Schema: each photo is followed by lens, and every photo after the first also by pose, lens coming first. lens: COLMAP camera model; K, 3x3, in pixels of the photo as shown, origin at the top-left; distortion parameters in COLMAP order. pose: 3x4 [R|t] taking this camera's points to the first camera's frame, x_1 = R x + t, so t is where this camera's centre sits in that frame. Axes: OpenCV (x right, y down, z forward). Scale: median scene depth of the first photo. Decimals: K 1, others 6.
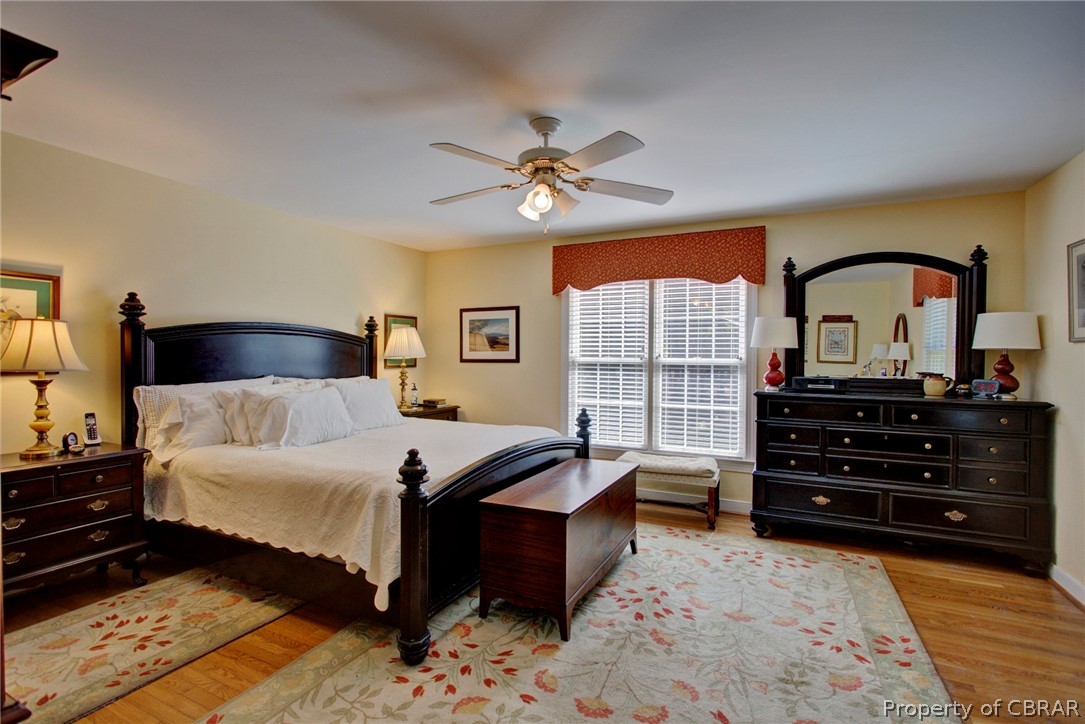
lens RADIAL K [[517.7, 0, 538.1], [0, 517.7, 361.9], [0, 0, 1]] dist [-0.009040, 0.001111]
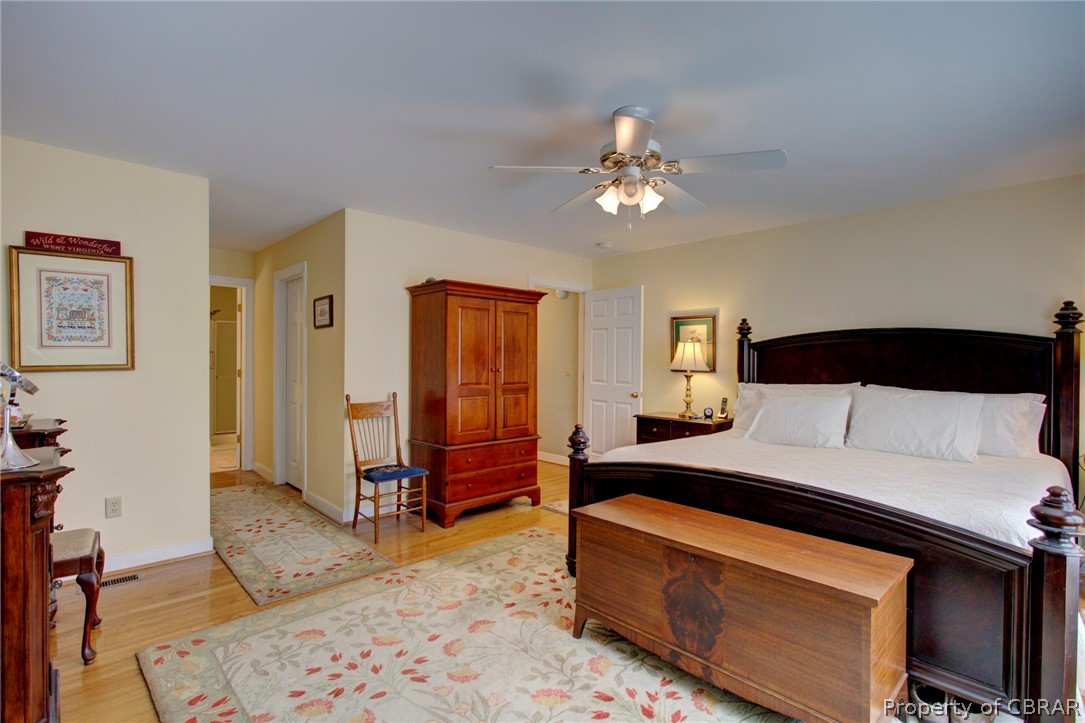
lens RADIAL K [[503.7, 0, 527.4], [0, 503.7, 364.2], [0, 0, 1]] dist [-0.009018, 0.000331]
pose [[-0.357135, -0.002102, -0.934051, 0.593335], [-0.020681, 0.999770, 0.005657, -0.000758], [0.933824, 0.021338, -0.357096, 0.733359]]
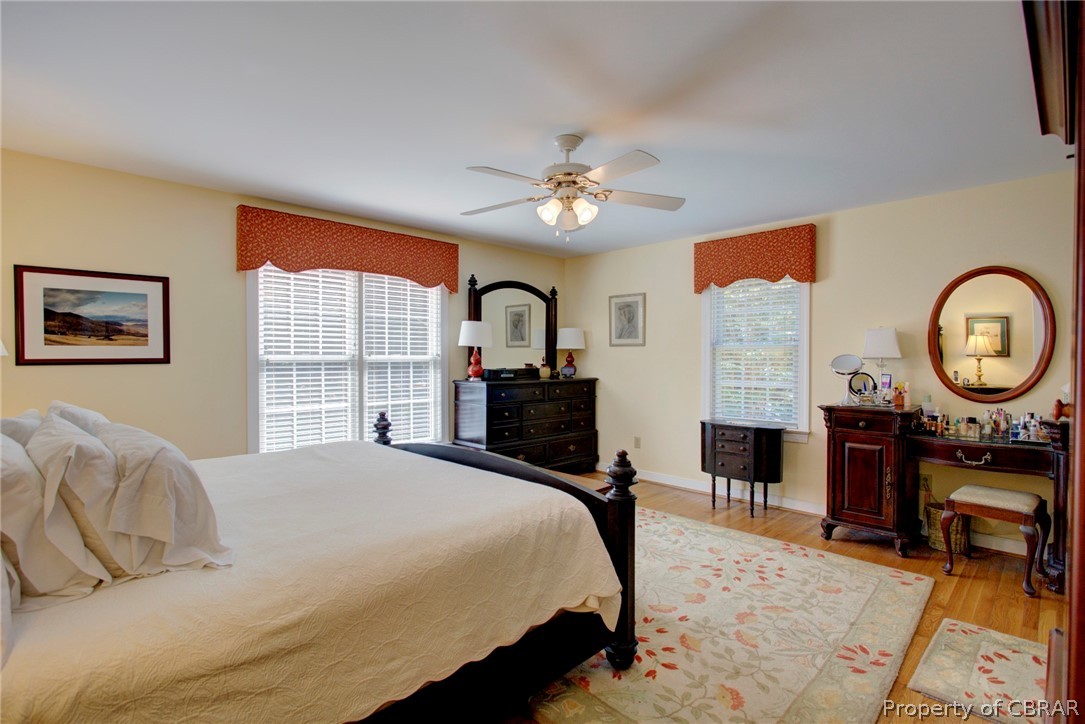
lens RADIAL K [[517.7, 0, 538.1], [0, 517.7, 361.9], [0, 0, 1]] dist [-0.009040, 0.001111]
pose [[0.317769, -0.018390, 0.947990, -0.656991], [0.010486, 0.999819, 0.015880, -0.008039], [-0.948110, 0.004895, 0.317904, 0.451745]]
